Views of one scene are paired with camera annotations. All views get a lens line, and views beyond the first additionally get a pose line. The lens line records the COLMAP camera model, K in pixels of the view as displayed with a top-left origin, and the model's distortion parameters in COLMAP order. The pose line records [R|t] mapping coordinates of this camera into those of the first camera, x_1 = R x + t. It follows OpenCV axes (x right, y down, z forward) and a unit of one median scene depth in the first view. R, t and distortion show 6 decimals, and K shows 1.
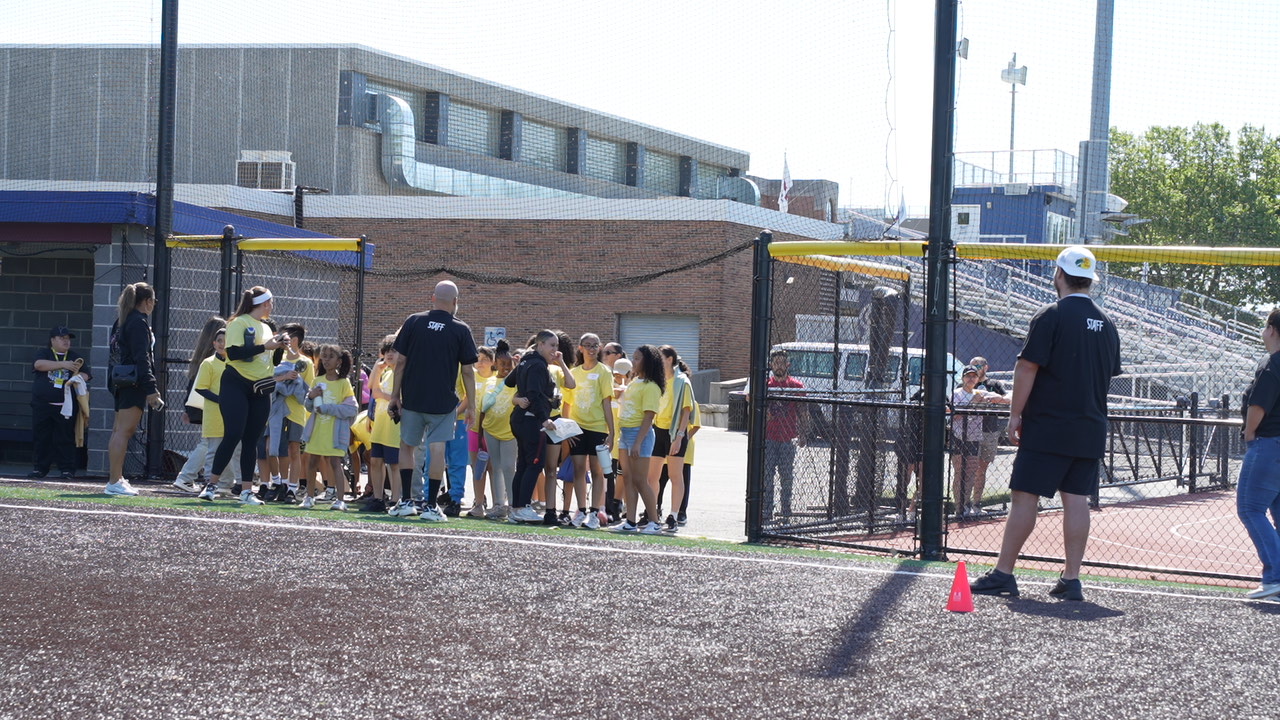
lens RADIAL K [[1718.3, 0, 640.0], [0, 1718.3, 360.0], [0, 0, 1]] dist [0.118158, 0.074911]
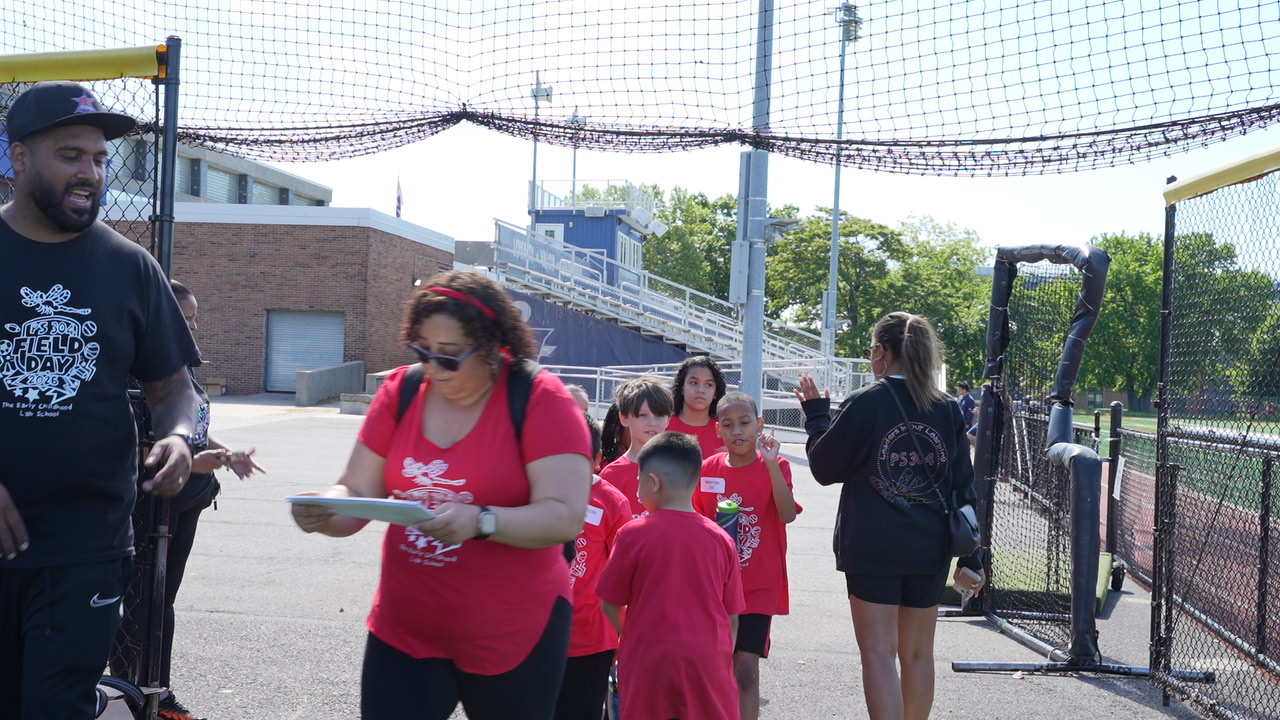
lens RADIAL K [[1718.3, 0, 640.0], [0, 1718.3, 360.0], [0, 0, 1]] dist [0.118158, 0.074911]
pose [[0.984424, 0.006767, 0.175679, 0.039587], [-0.007320, 0.999970, 0.002497, 0.001039], [-0.175657, -0.003744, 0.984444, -0.185278]]
